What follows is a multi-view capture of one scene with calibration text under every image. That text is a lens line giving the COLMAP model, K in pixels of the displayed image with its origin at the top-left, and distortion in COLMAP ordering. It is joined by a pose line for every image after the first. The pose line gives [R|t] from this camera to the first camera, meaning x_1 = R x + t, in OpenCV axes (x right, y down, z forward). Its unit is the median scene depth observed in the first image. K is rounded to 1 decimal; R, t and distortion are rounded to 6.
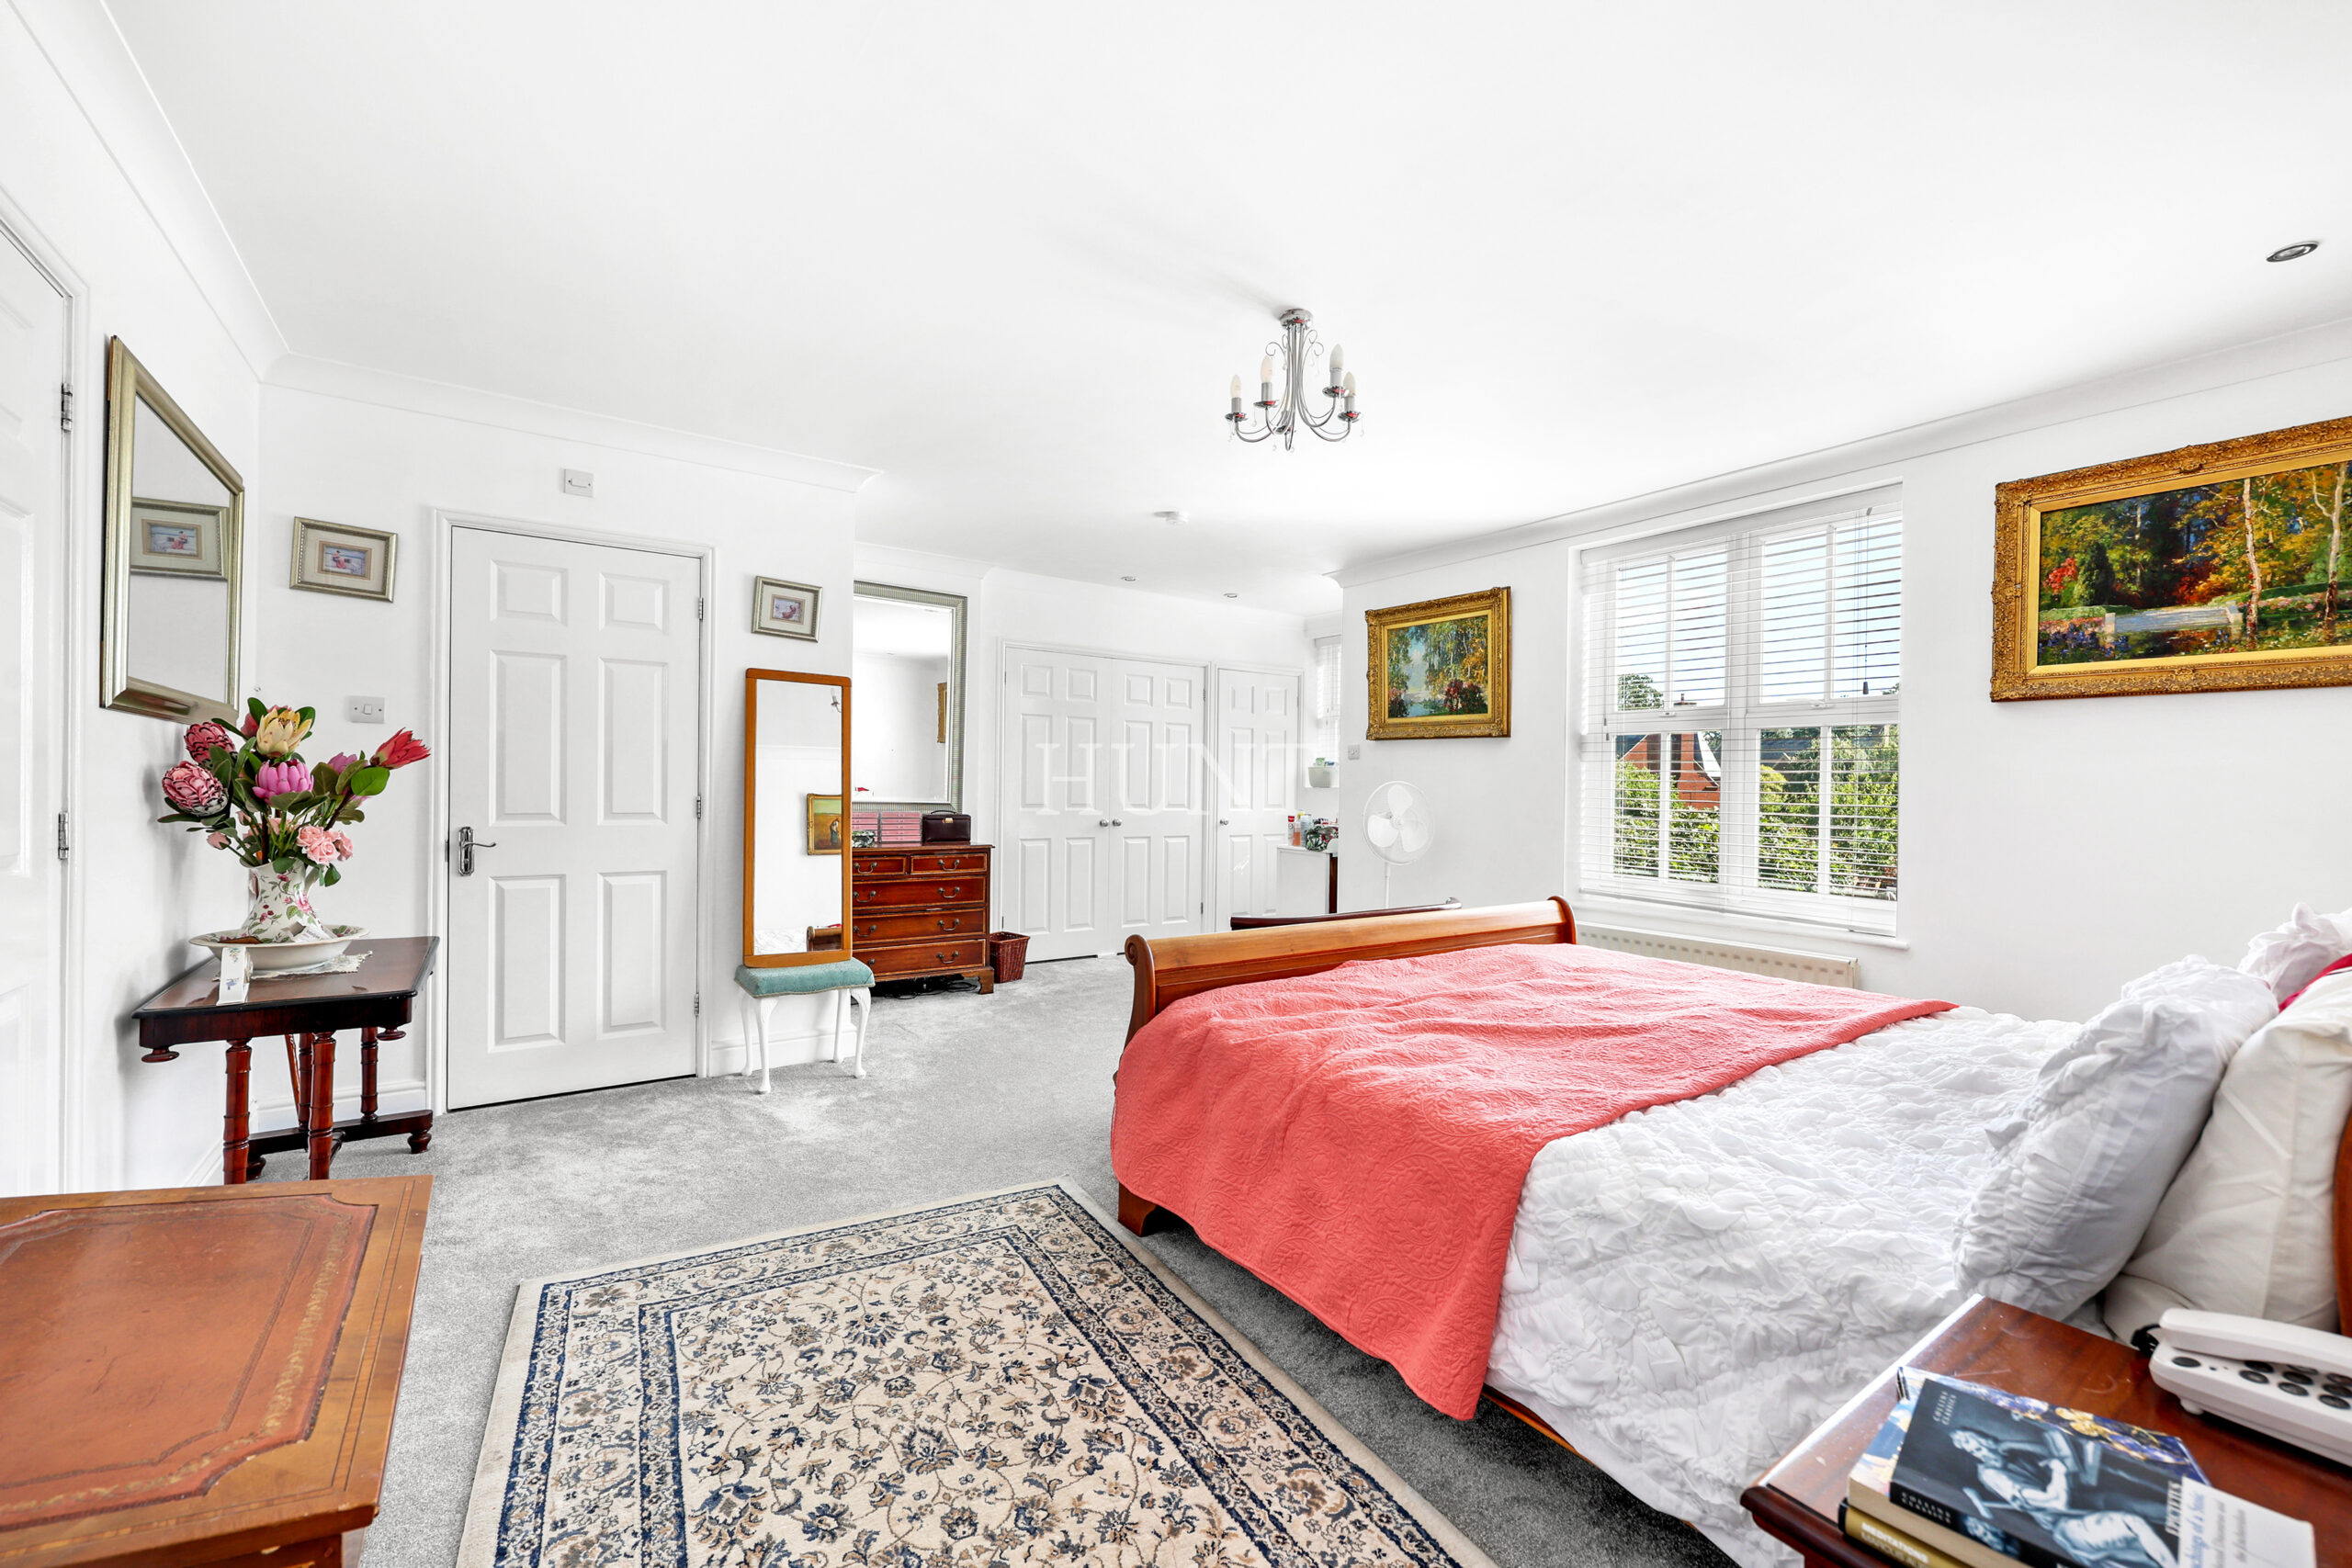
lens RADIAL K [[973.1, 0, 1179.1], [0, 973.1, 784.6], [0, 0, 1]] dist [0.000054, 0.000056]
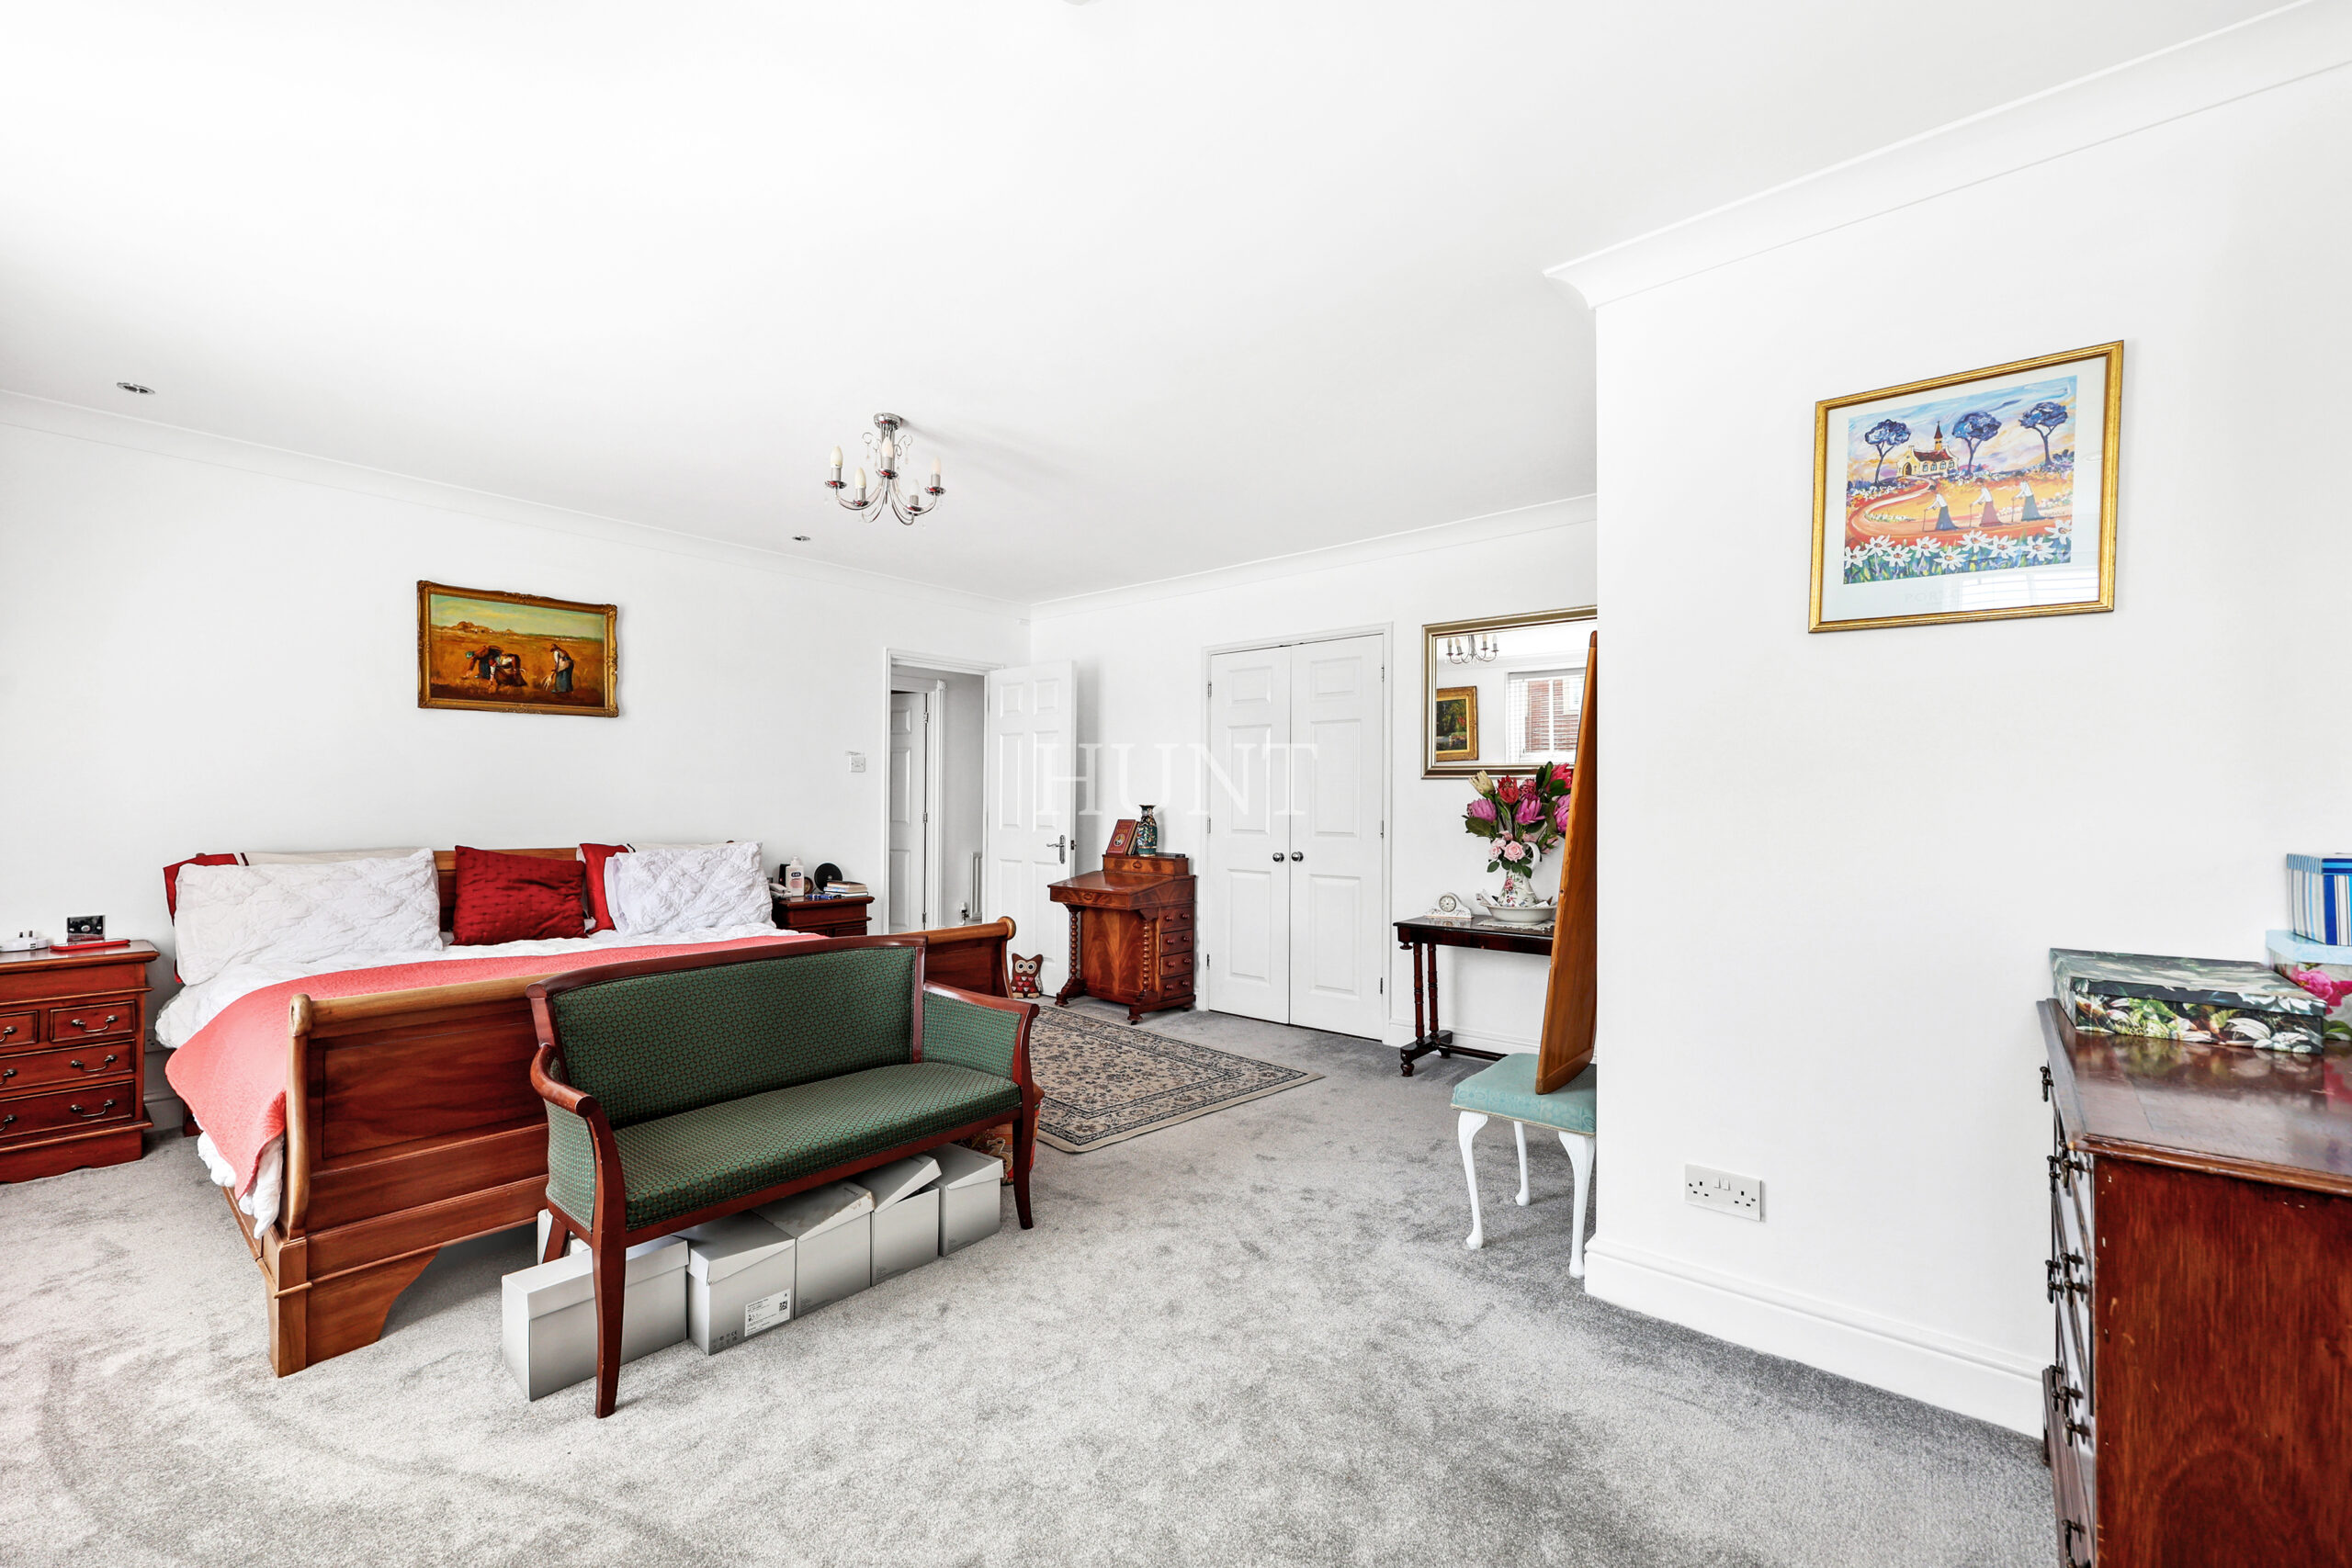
lens RADIAL K [[973.1, 0, 1175.1], [0, 973.1, 791.8], [0, 0, 1]] dist [0.000054, 0.000056]
pose [[-0.965257, -0.021856, -0.260385, 0.111850], [-0.021899, 0.999756, -0.002734, -0.027285], [0.260381, 0.003063, -0.965501, 3.027811]]
